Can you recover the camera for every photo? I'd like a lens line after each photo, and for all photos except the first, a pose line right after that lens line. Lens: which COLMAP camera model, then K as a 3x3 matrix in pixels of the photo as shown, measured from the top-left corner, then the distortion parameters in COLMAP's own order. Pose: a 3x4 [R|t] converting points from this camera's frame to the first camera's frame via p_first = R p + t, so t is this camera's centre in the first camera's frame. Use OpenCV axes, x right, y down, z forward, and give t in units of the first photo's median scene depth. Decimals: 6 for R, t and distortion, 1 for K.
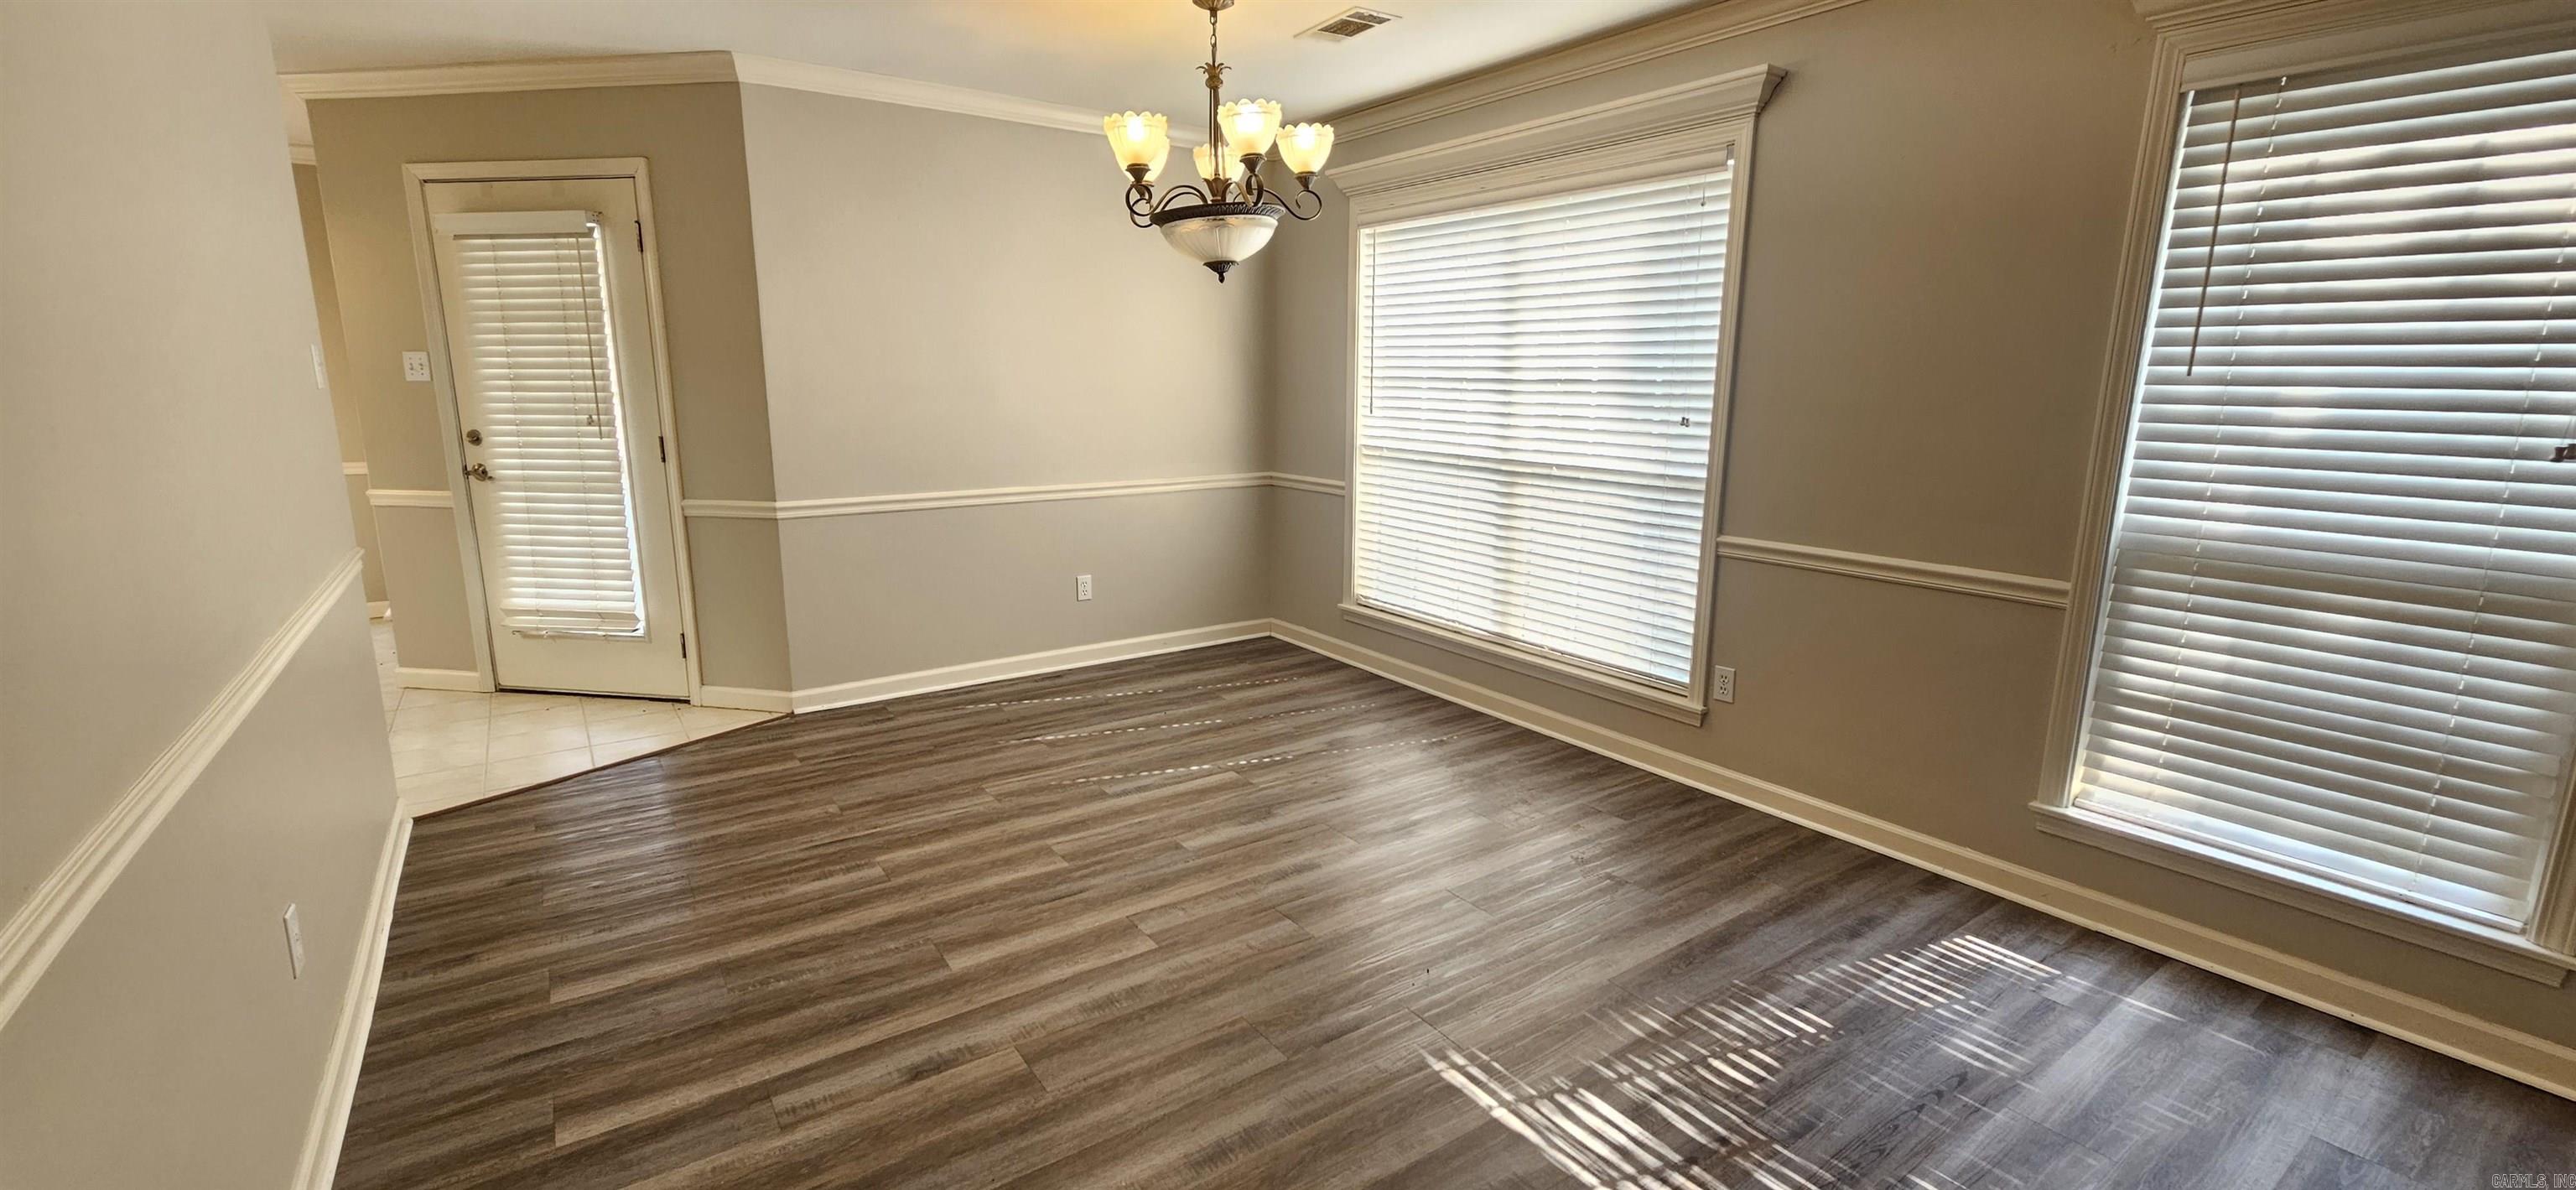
lens RADIAL K [[1058.2, 0, 1280.0], [0, 1058.2, 587.1], [0, 0, 1]] dist [0.006896, -0.001198]
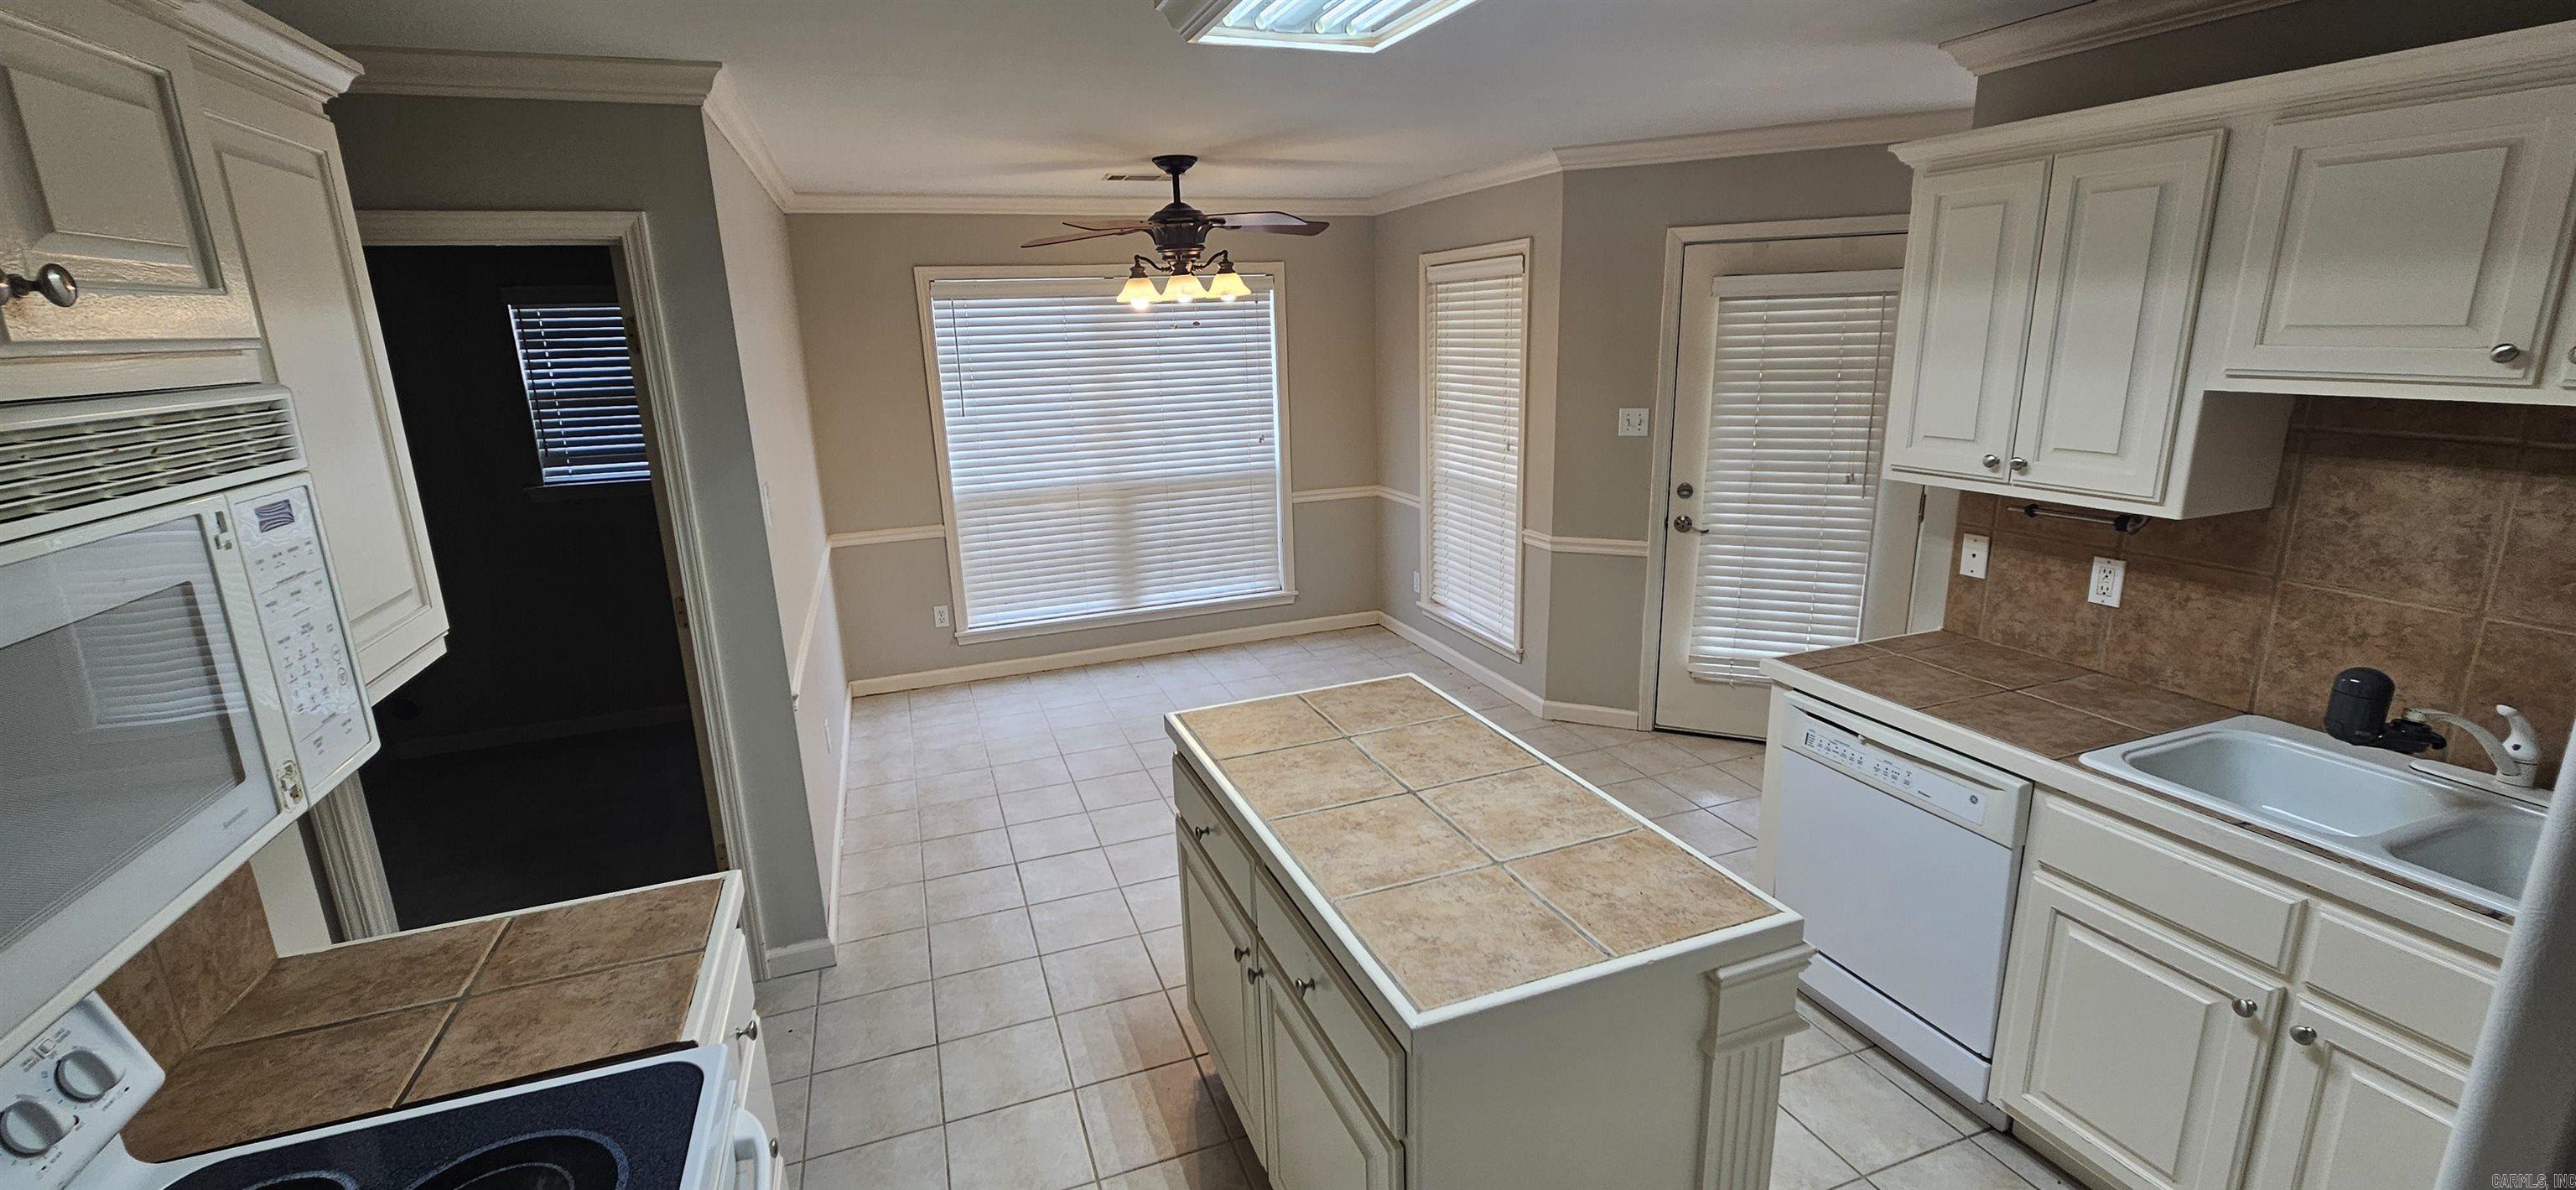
lens RADIAL K [[1058.2, 0, 1281.0], [0, 1058.2, 585.7], [0, 0, 1]] dist [0.006896, -0.001198]
pose [[0.967333, 0.025925, -0.252181, -0.923461], [-0.013589, 0.998630, 0.050536, -0.100911], [0.253146, -0.045458, 0.966360, -0.097557]]
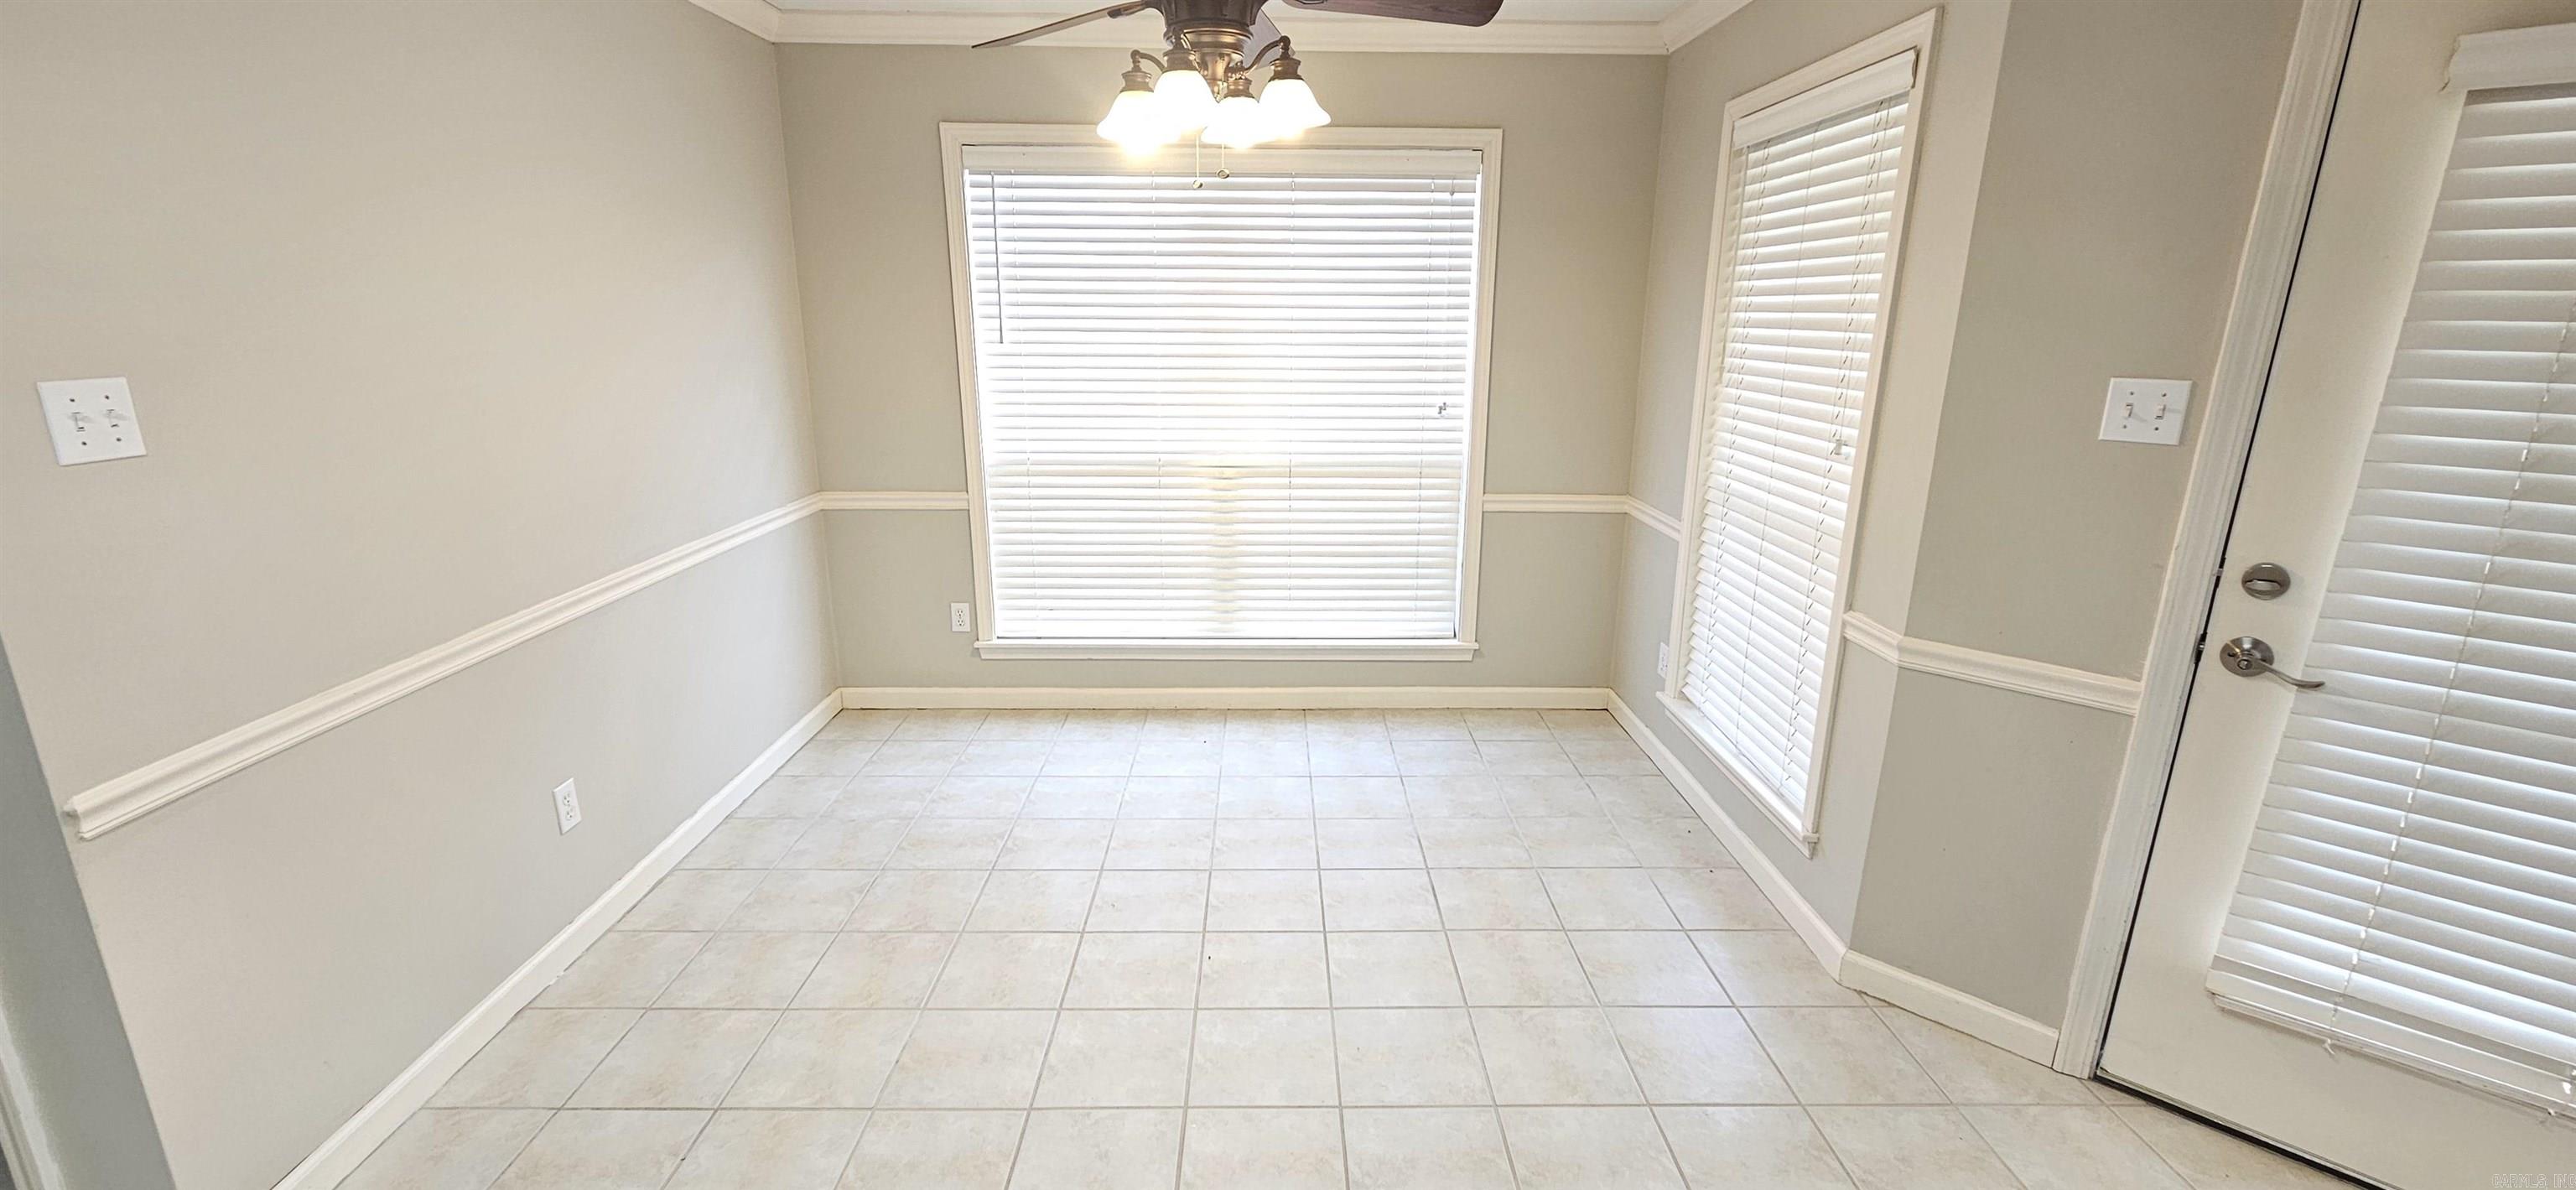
lens RADIAL K [[1058.2, 0, 1282.5], [0, 1058.2, 586.9], [0, 0, 1]] dist [0.006896, -0.001198]
pose [[0.829982, 0.144631, -0.538713, -0.904334], [-0.114935, 0.989418, 0.088555, -0.138104], [0.545820, -0.011582, 0.837822, 0.439694]]
